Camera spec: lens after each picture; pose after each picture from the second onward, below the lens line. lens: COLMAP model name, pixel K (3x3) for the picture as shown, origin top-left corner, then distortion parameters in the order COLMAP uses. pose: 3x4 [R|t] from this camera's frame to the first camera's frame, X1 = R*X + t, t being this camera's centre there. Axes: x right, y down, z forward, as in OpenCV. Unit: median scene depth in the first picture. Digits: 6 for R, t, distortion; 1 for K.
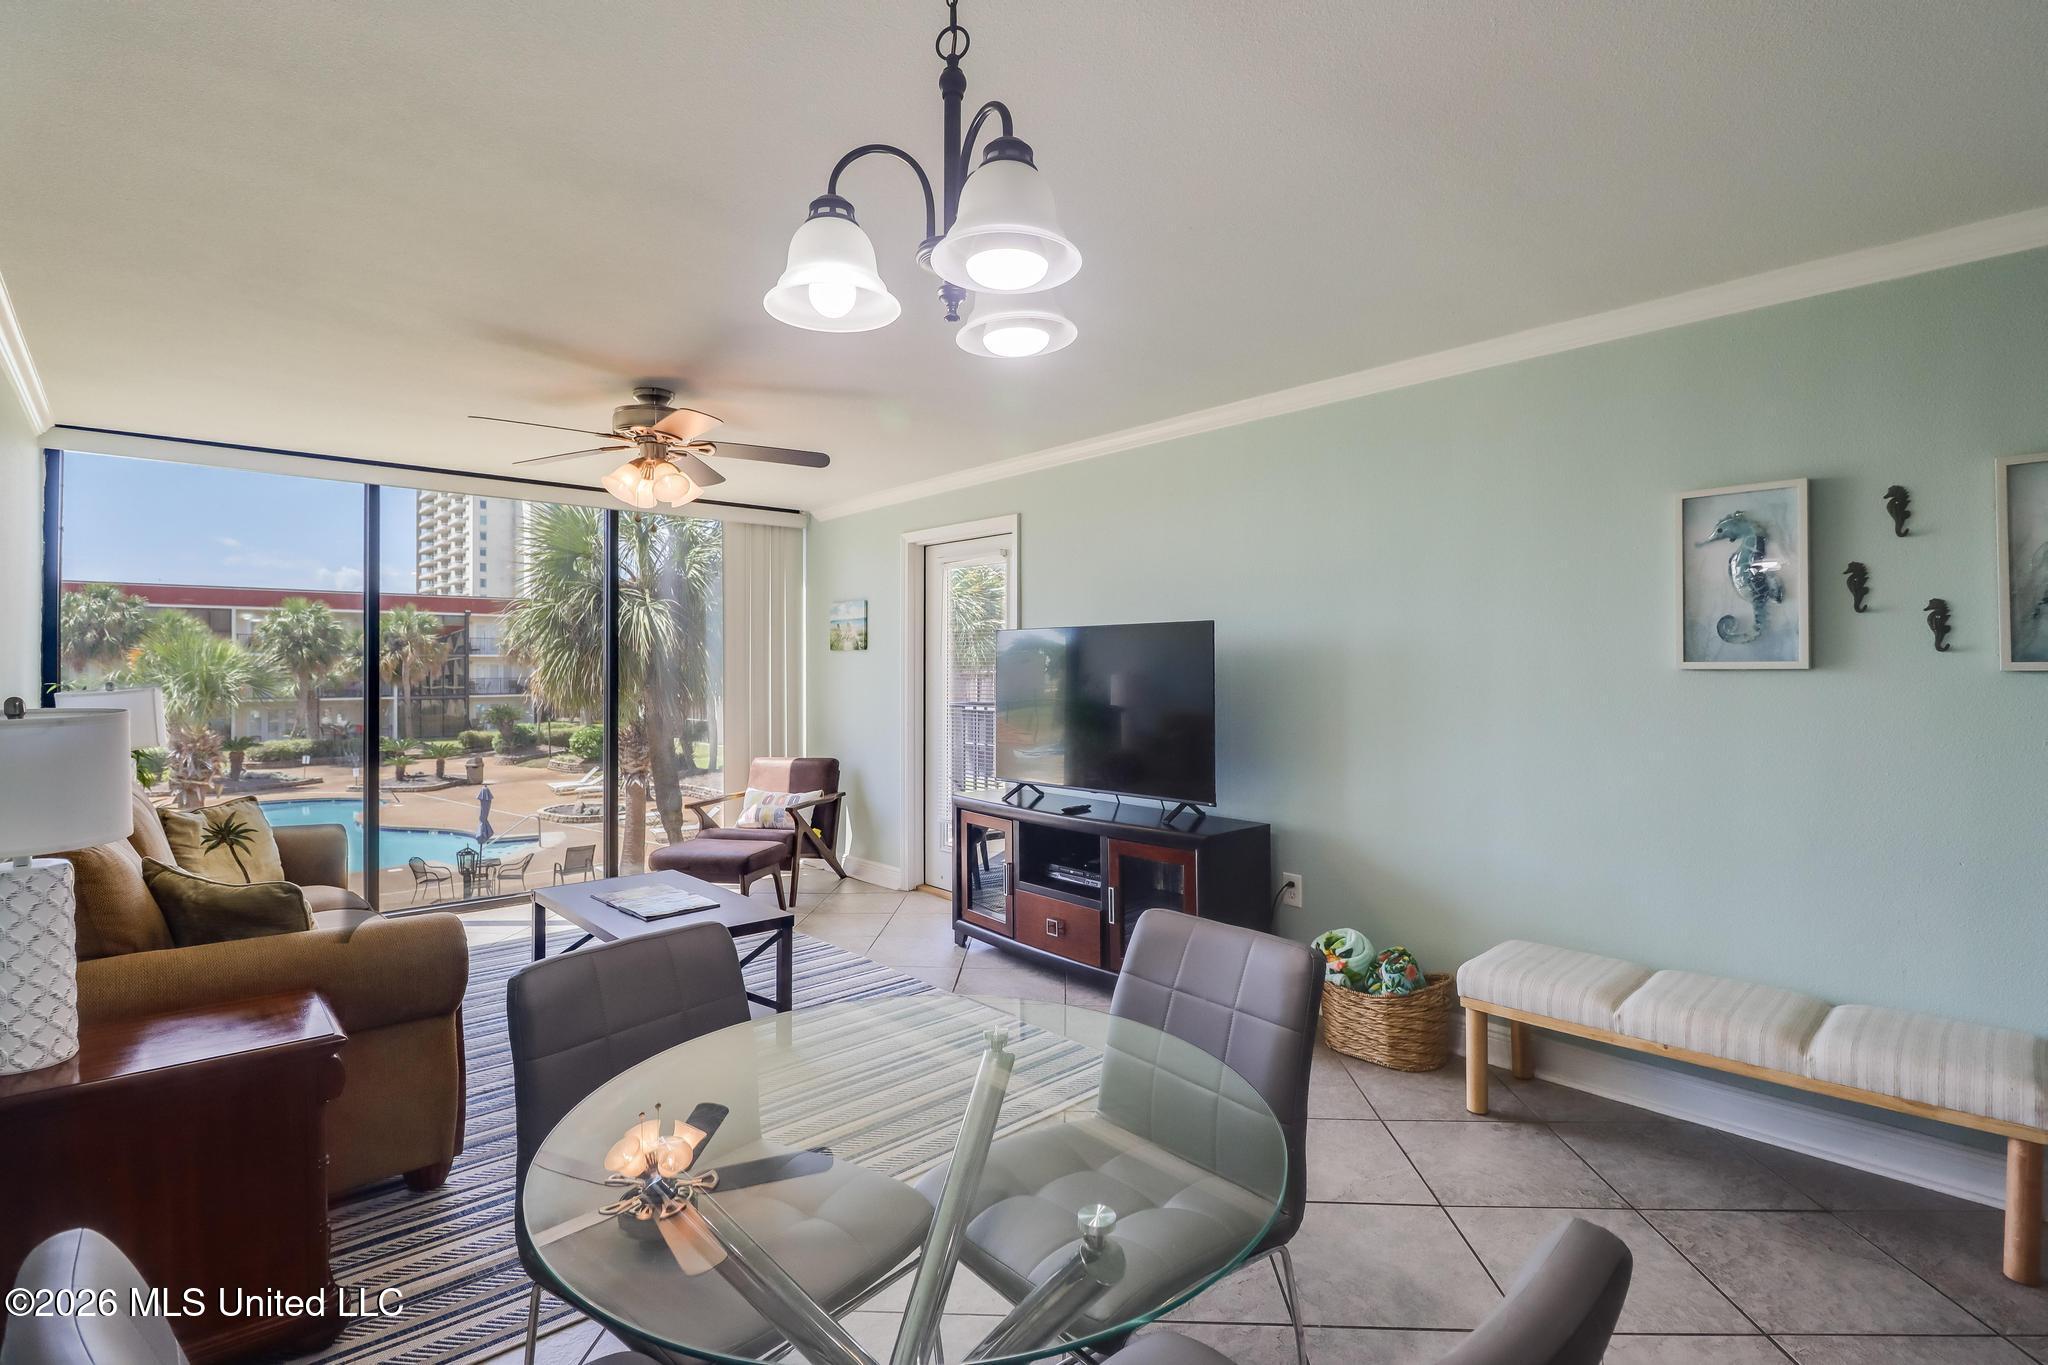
lens RADIAL K [[997.7, 0, 1032.8], [0, 997.7, 661.2], [0, 0, 1]] dist [0.011699, -0.008271]
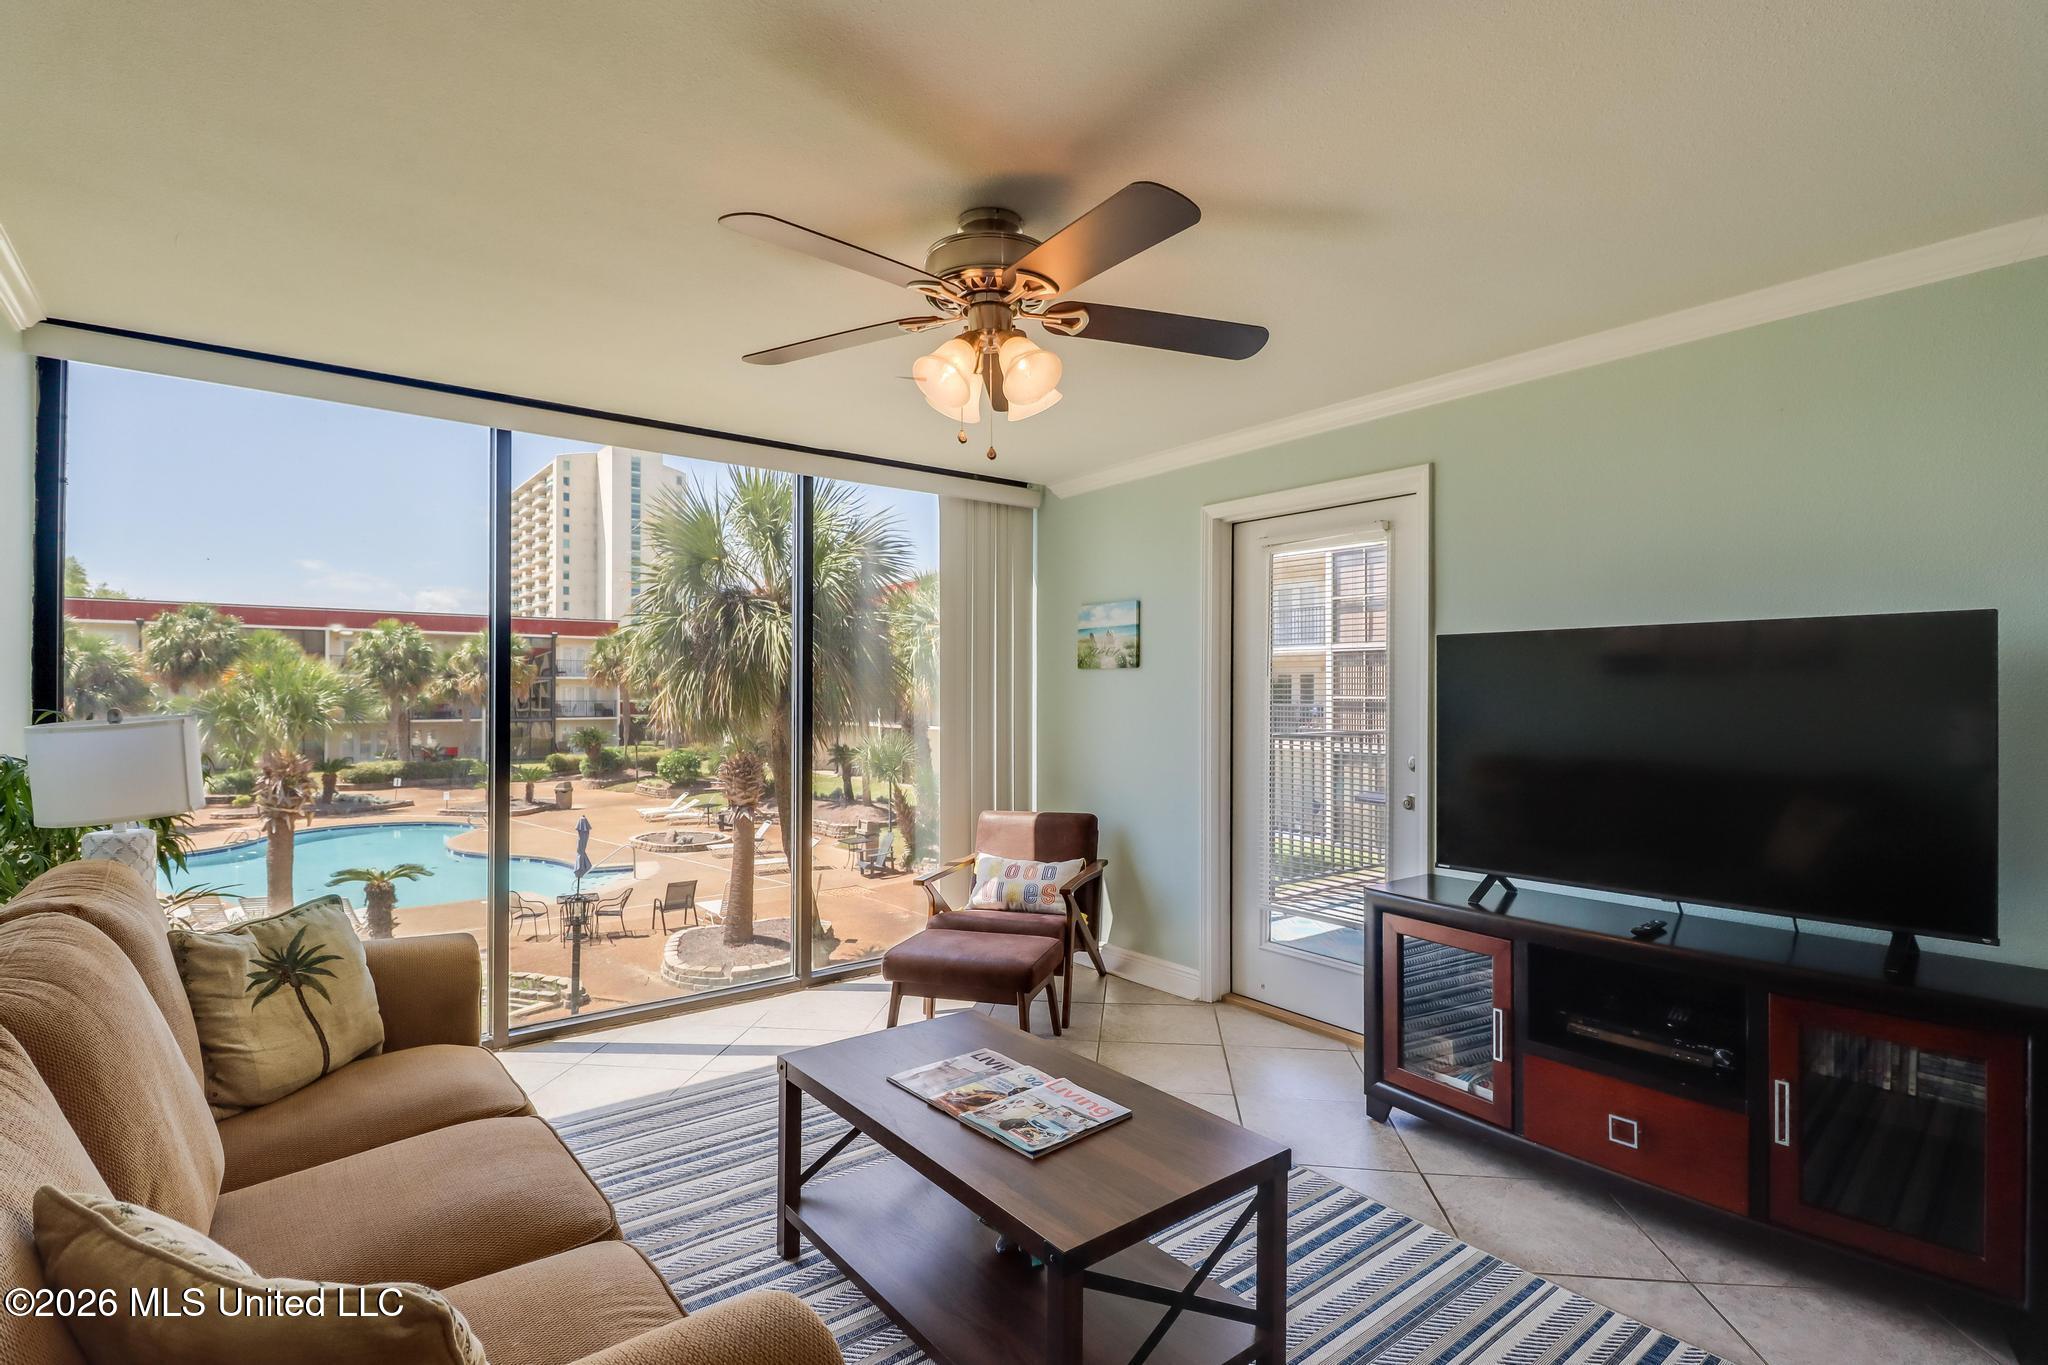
lens RADIAL K [[997.7, 0, 1043.9], [0, 997.7, 690.2], [0, 0, 1]] dist [0.011699, -0.008271]
pose [[0.998565, 0.004836, -0.053332, -0.081704], [-0.004610, 0.999980, 0.004372, 0.000917], [0.053352, -0.004120, 0.998567, 0.107556]]
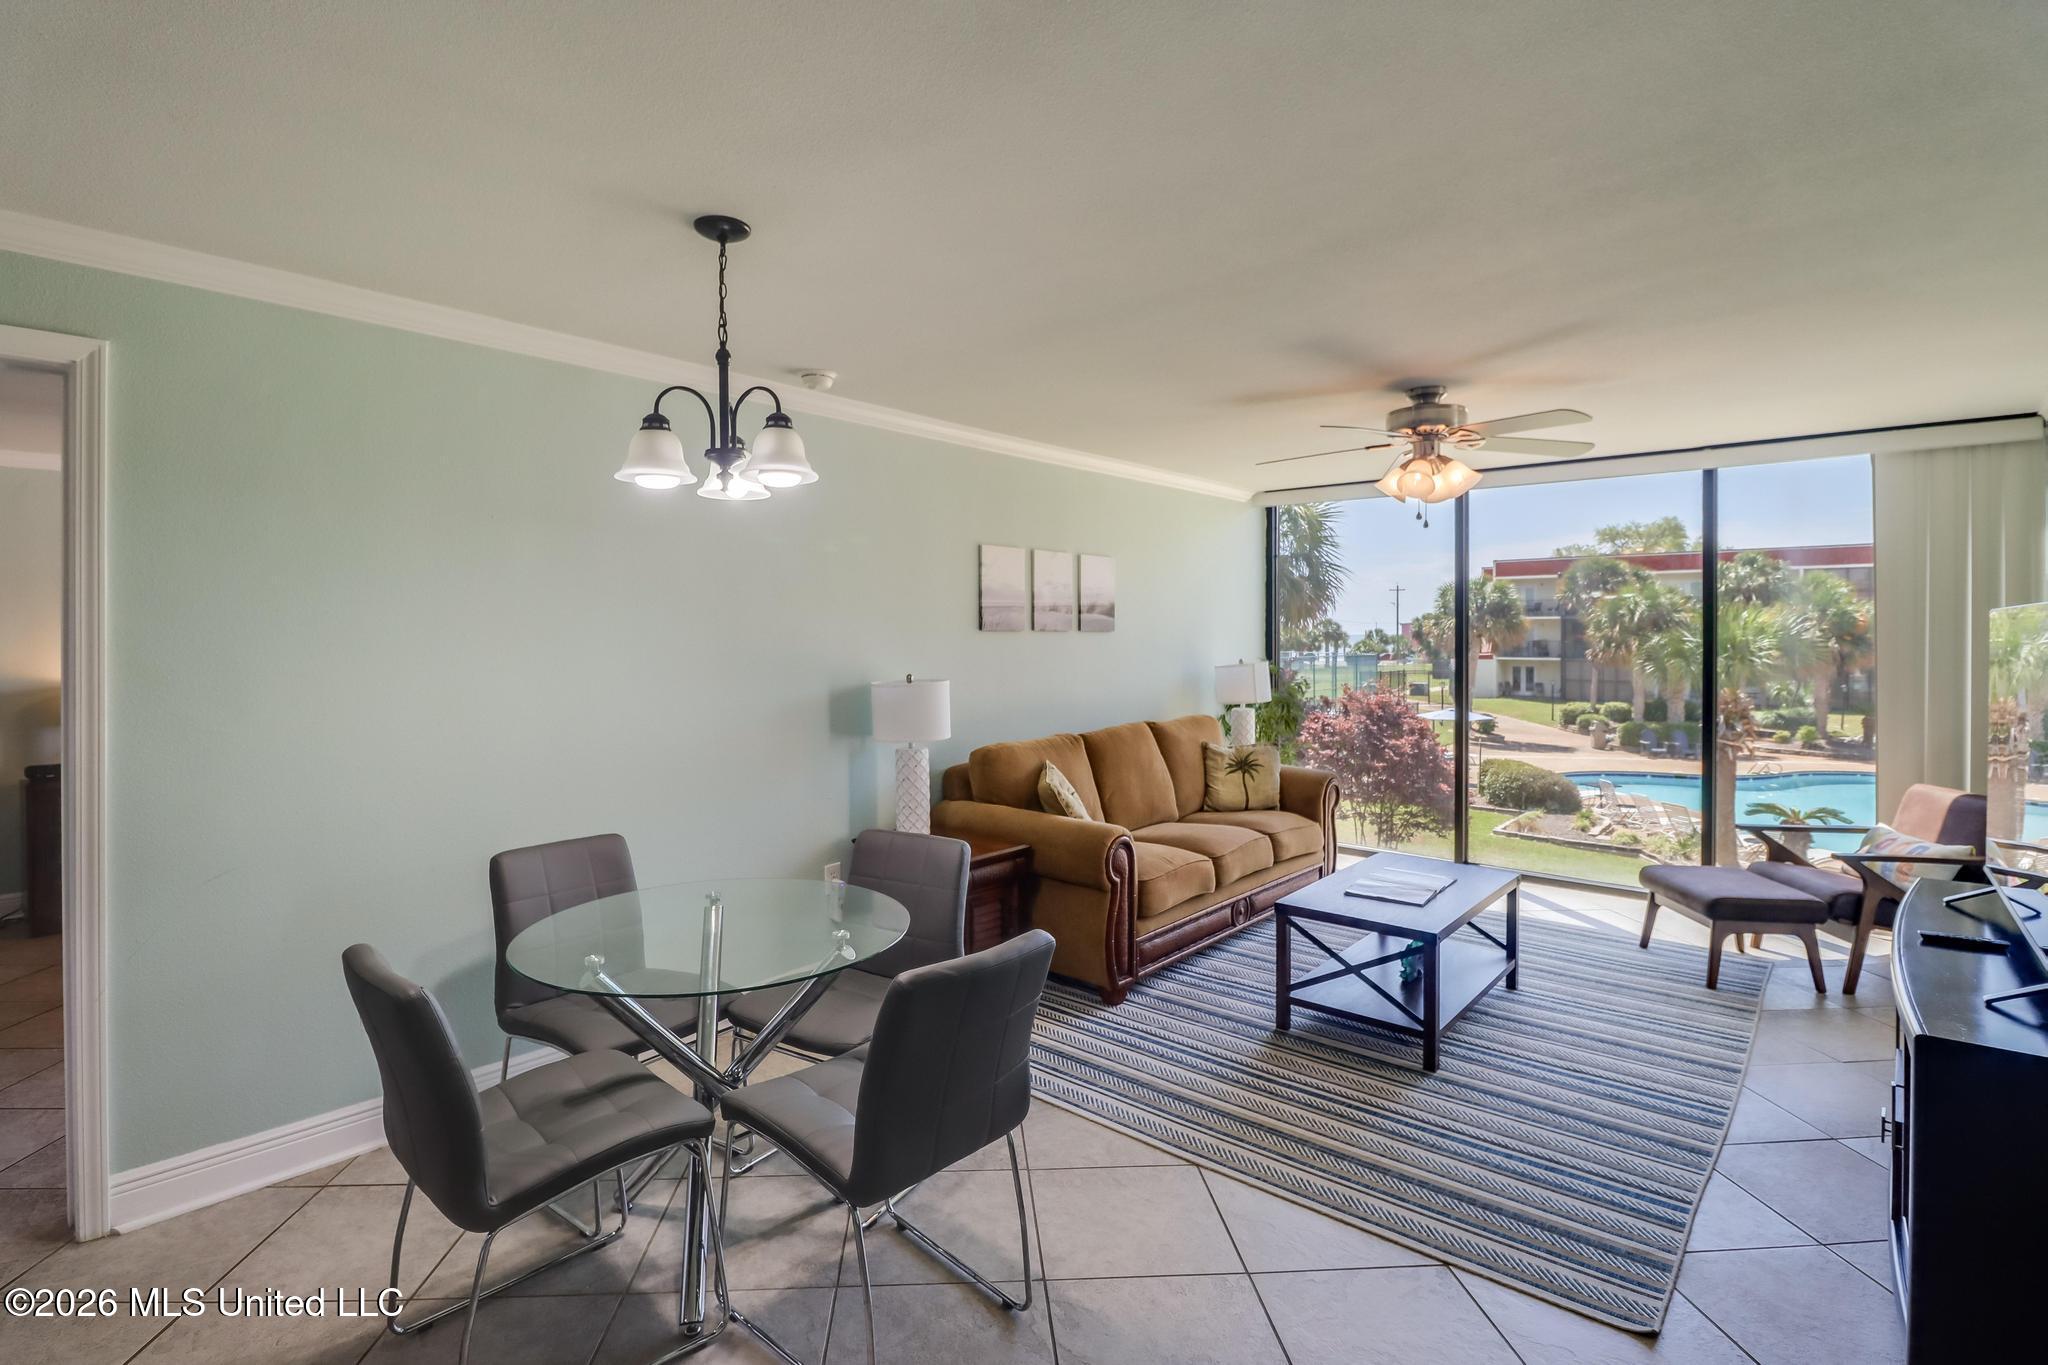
lens RADIAL K [[997.7, 0, 961.2], [0, 997.7, 635.5], [0, 0, 1]] dist [0.011699, -0.008271]
pose [[0.091741, 0.008254, -0.995749, 0.155490], [0.009020, 0.999918, 0.009120, -0.008772], [0.995742, -0.009818, 0.091659, 0.112660]]
